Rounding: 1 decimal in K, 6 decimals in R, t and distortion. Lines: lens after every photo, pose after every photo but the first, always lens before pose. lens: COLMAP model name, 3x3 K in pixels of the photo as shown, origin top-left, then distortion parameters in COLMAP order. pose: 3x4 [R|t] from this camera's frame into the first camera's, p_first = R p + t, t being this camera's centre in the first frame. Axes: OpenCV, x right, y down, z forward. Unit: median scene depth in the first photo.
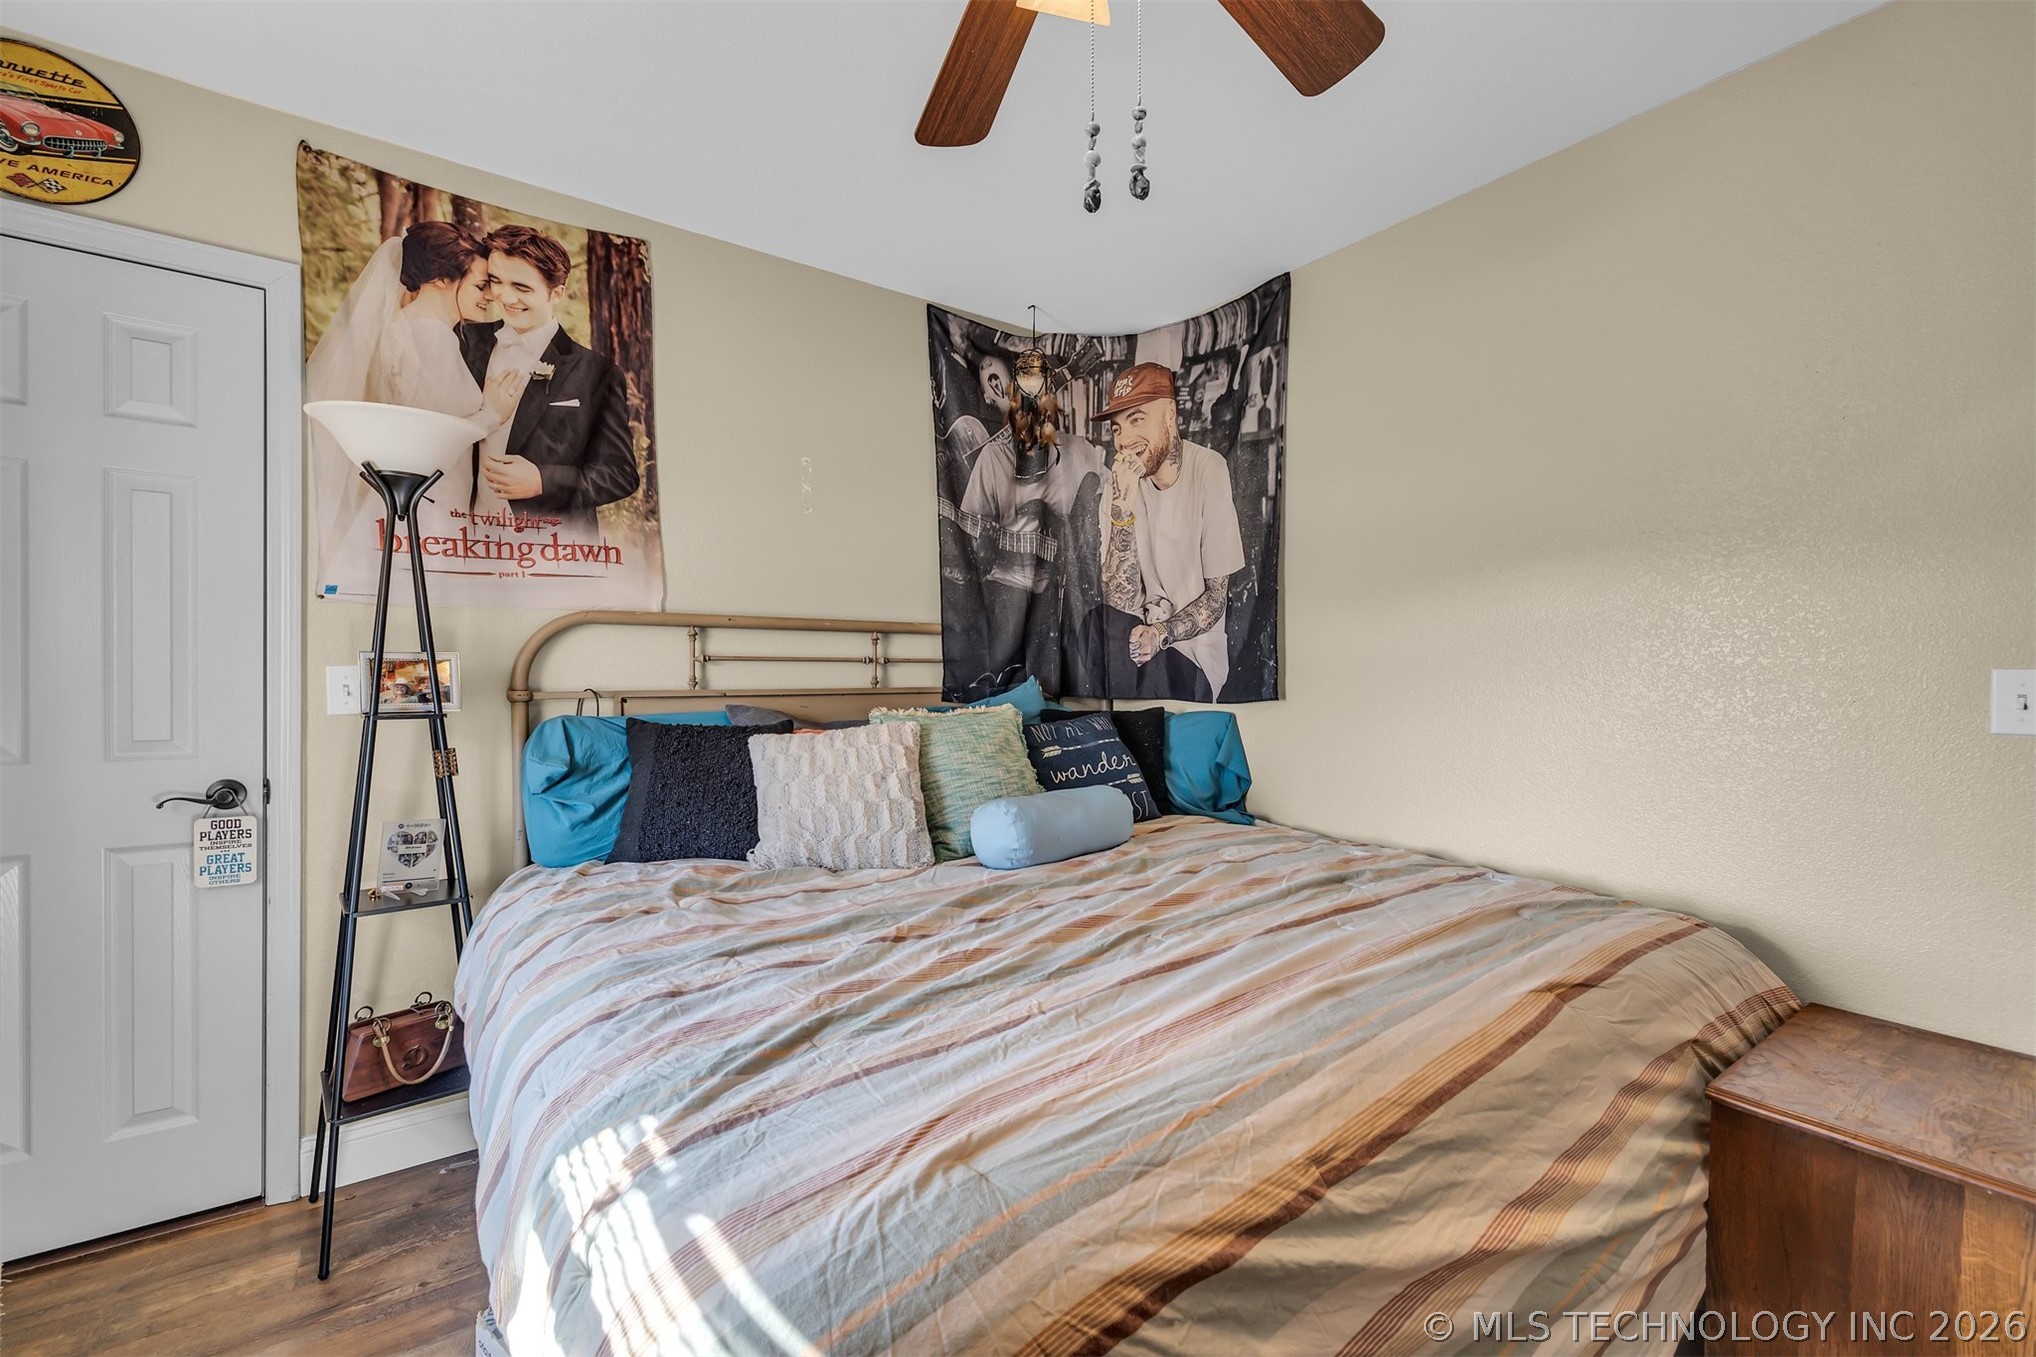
lens RADIAL K [[862.3, 0, 1018.5], [0, 862.3, 685.2], [0, 0, 1]] dist [0.001781, -0.001787]
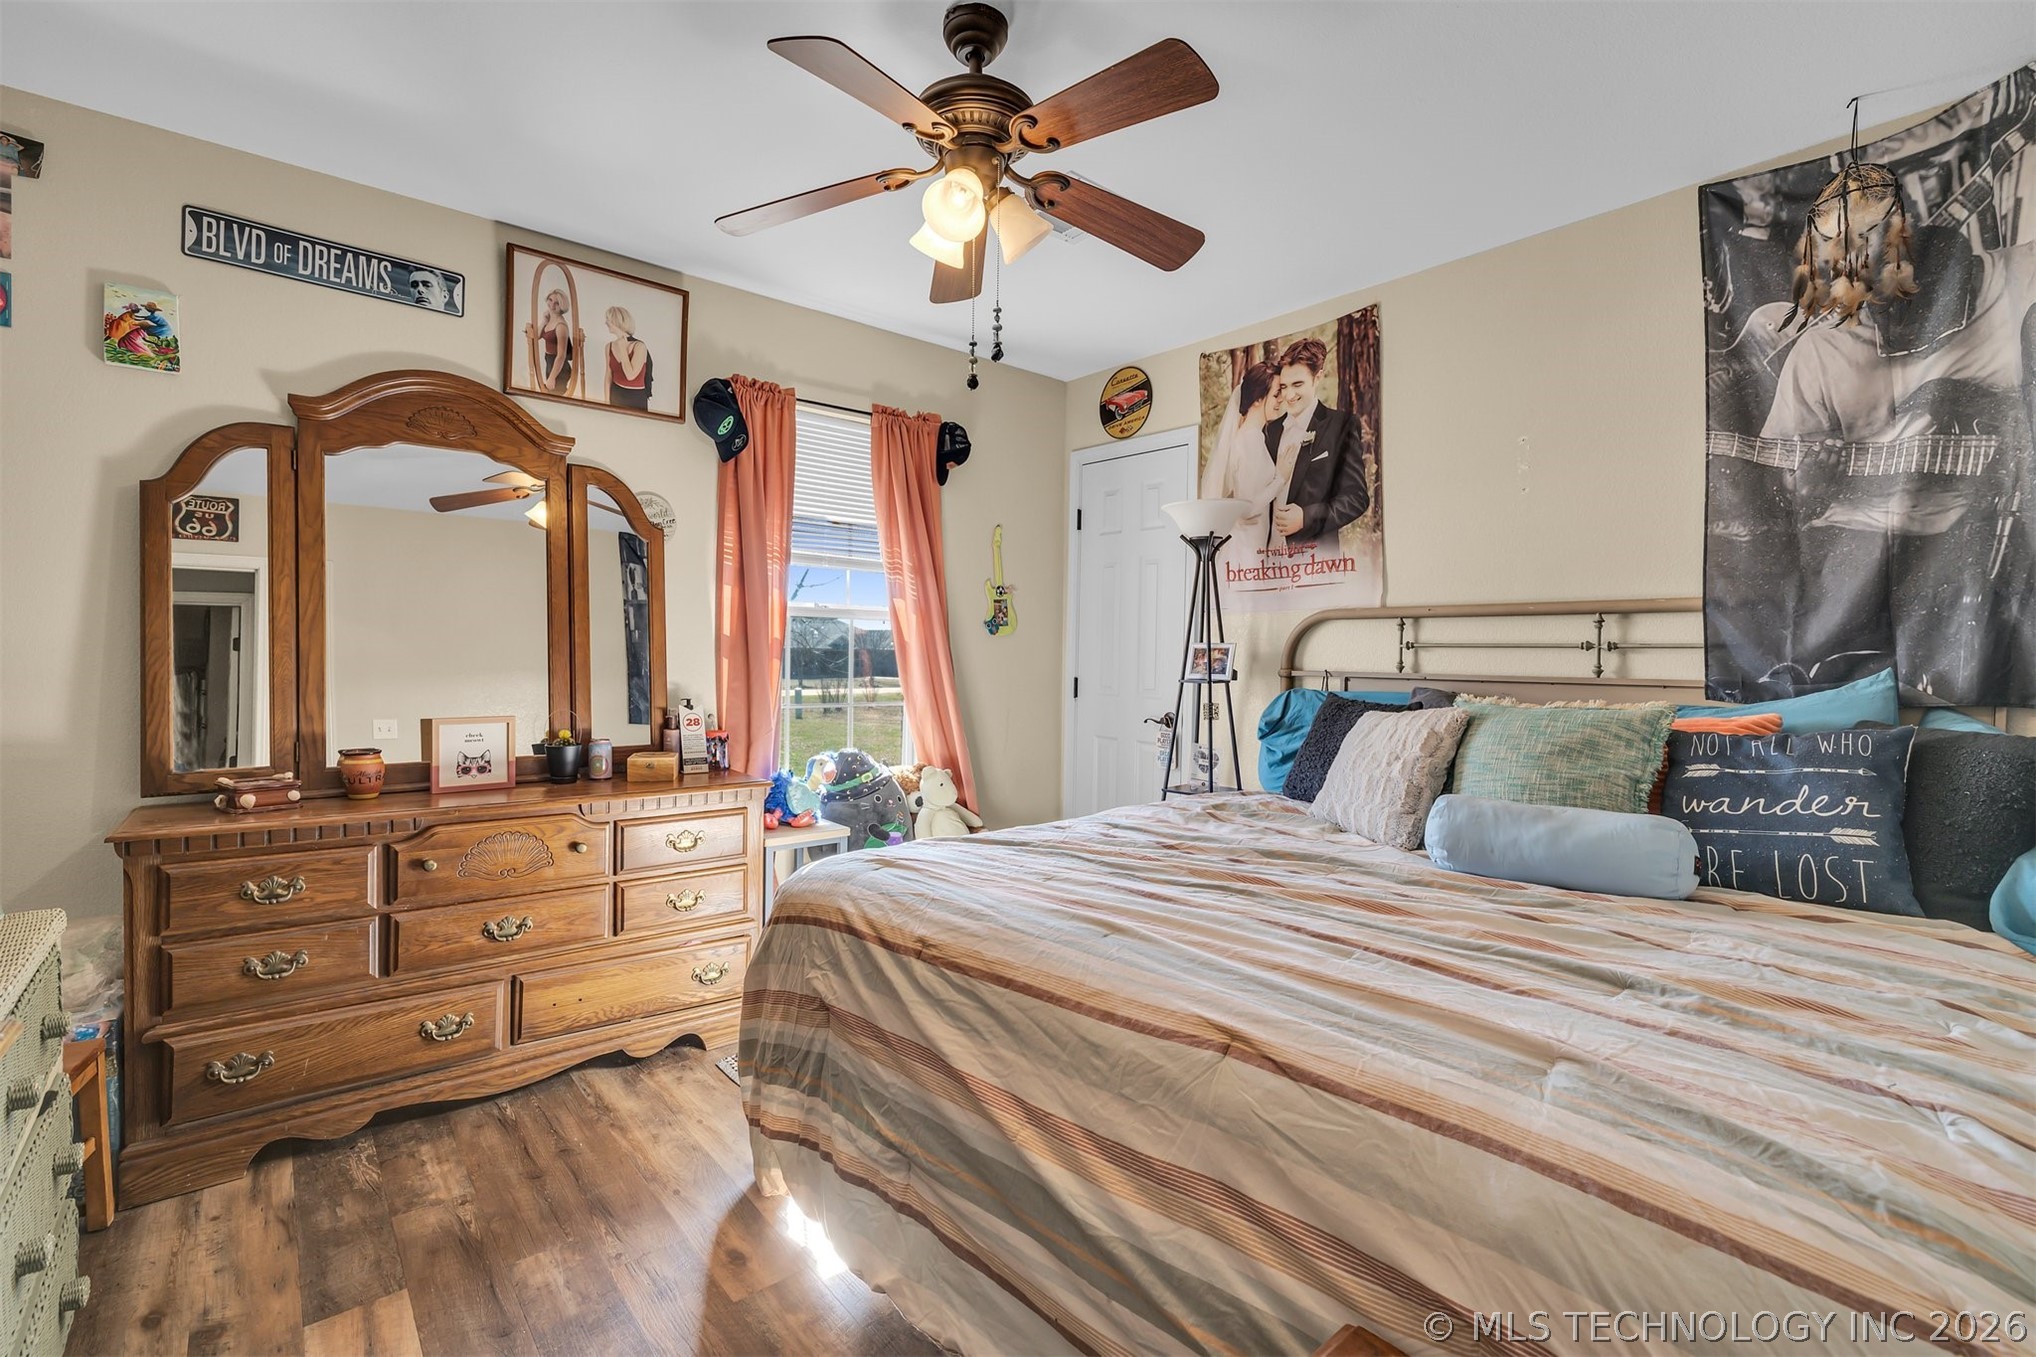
lens RADIAL K [[959.6, 0, 1021.5], [0, 959.6, 662.5], [0, 0, 1]] dist [-0.001397, -0.001129]
pose [[0.056989, 0.008106, -0.998342, 0.926578], [-0.028398, 0.999576, 0.006495, -0.002680], [0.997971, 0.027981, 0.057195, 0.450423]]
